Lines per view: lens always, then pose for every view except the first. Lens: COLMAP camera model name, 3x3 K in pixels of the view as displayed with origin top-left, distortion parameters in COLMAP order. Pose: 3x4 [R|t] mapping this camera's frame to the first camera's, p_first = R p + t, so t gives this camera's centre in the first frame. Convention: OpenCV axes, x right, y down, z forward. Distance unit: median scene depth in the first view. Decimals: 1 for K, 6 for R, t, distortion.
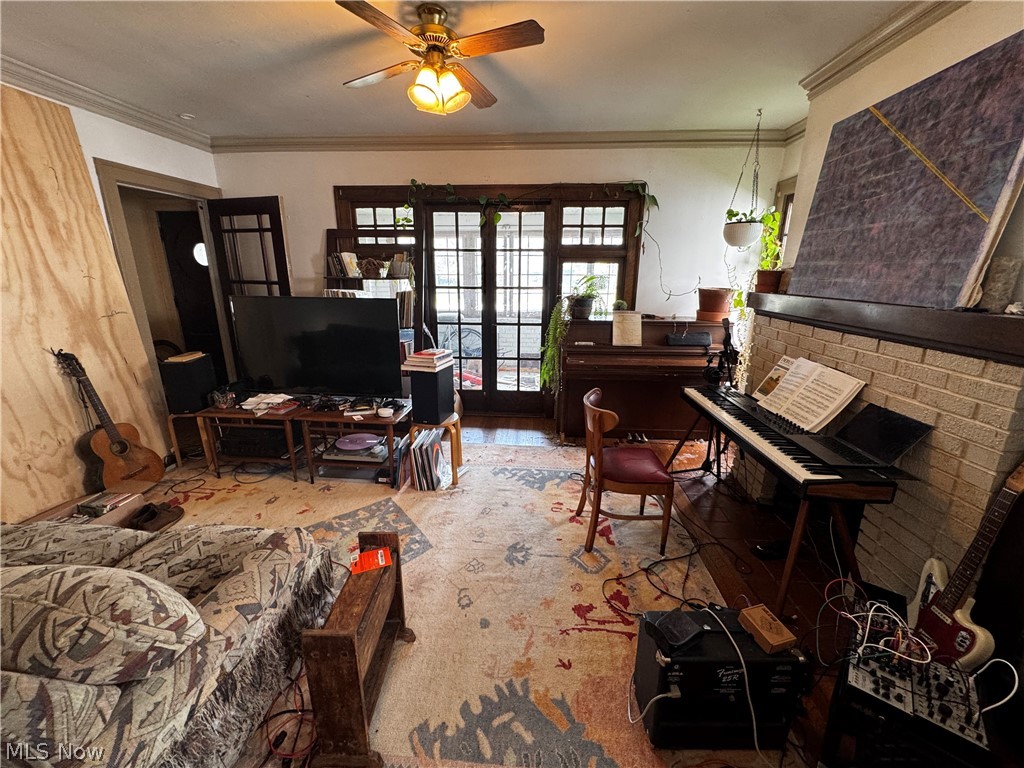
lens RADIAL K [[412.0, 0, 509.9], [0, 412.0, 382.6], [0, 0, 1]] dist [-0.000315, 0.000191]
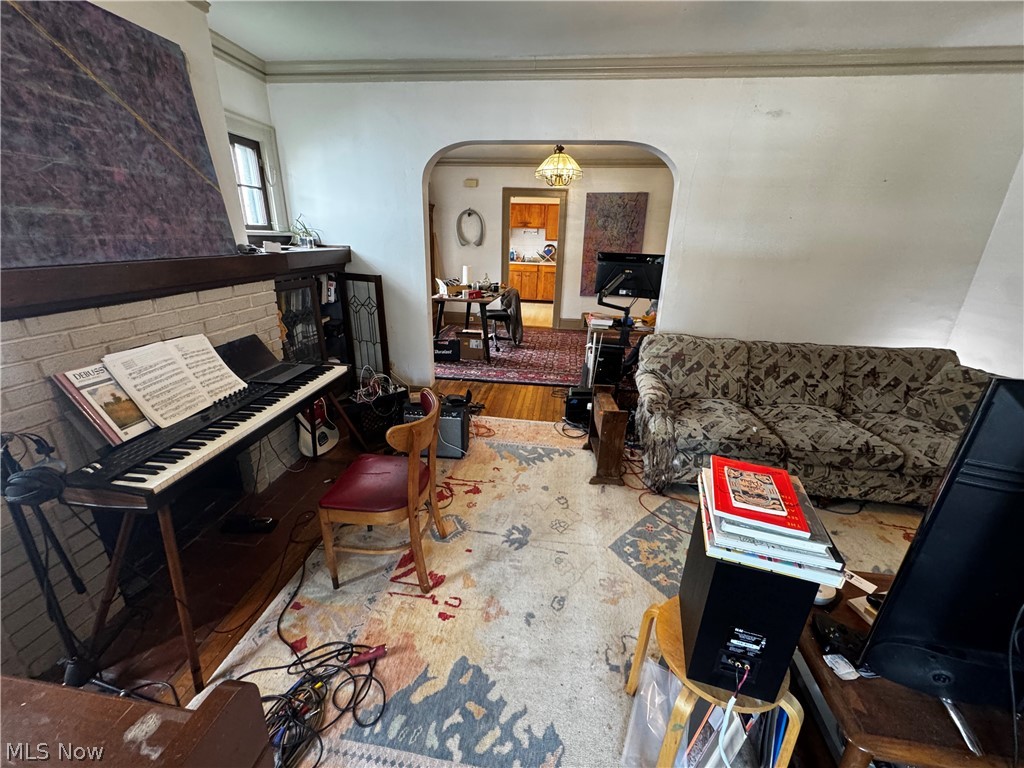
lens RADIAL K [[412.0, 0, 509.9], [0, 412.0, 382.6], [0, 0, 1]] dist [-0.000315, 0.000191]
pose [[-0.997375, -0.052355, 0.050020, 0.009316], [-0.013934, 0.816659, 0.576952, -0.491560], [-0.071056, 0.574740, -0.815245, 1.768437]]
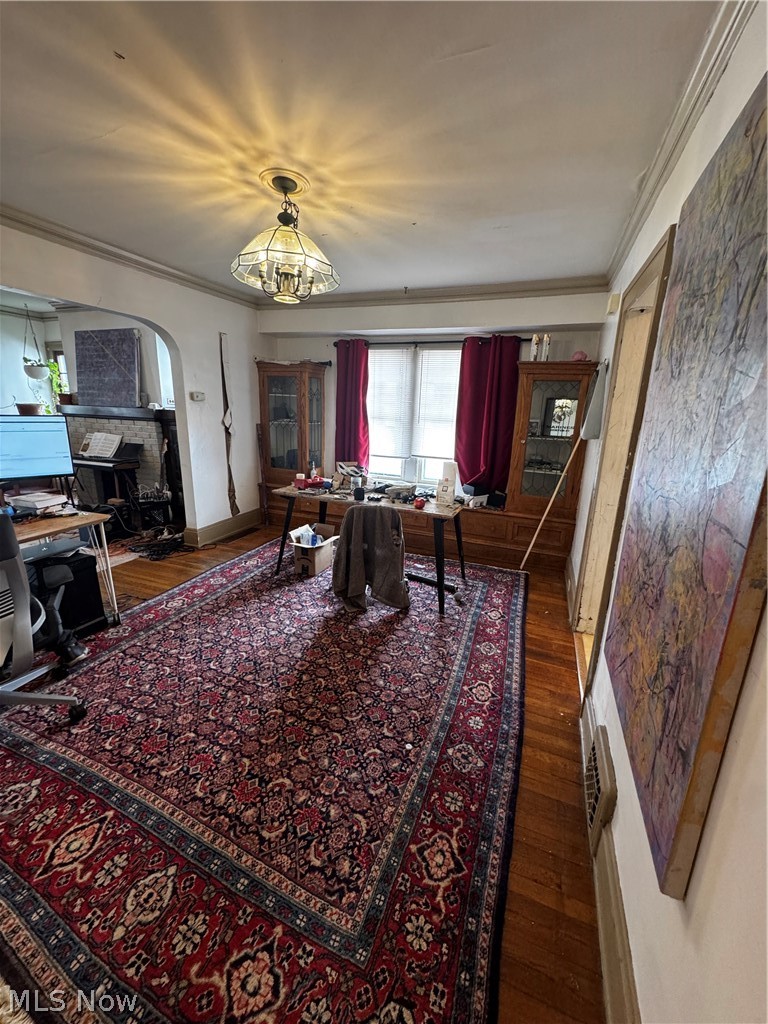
lens RADIAL K [[412.0, 0, 384.0], [0, 412.0, 512.0], [0, 0, 1]] dist [-0.000315, 0.000191]
pose [[0.301172, -0.238652, 0.923223, -1.196580], [0.222966, 0.958962, 0.175154, 0.369907], [-0.927136, 0.153095, 0.342024, -1.399808]]
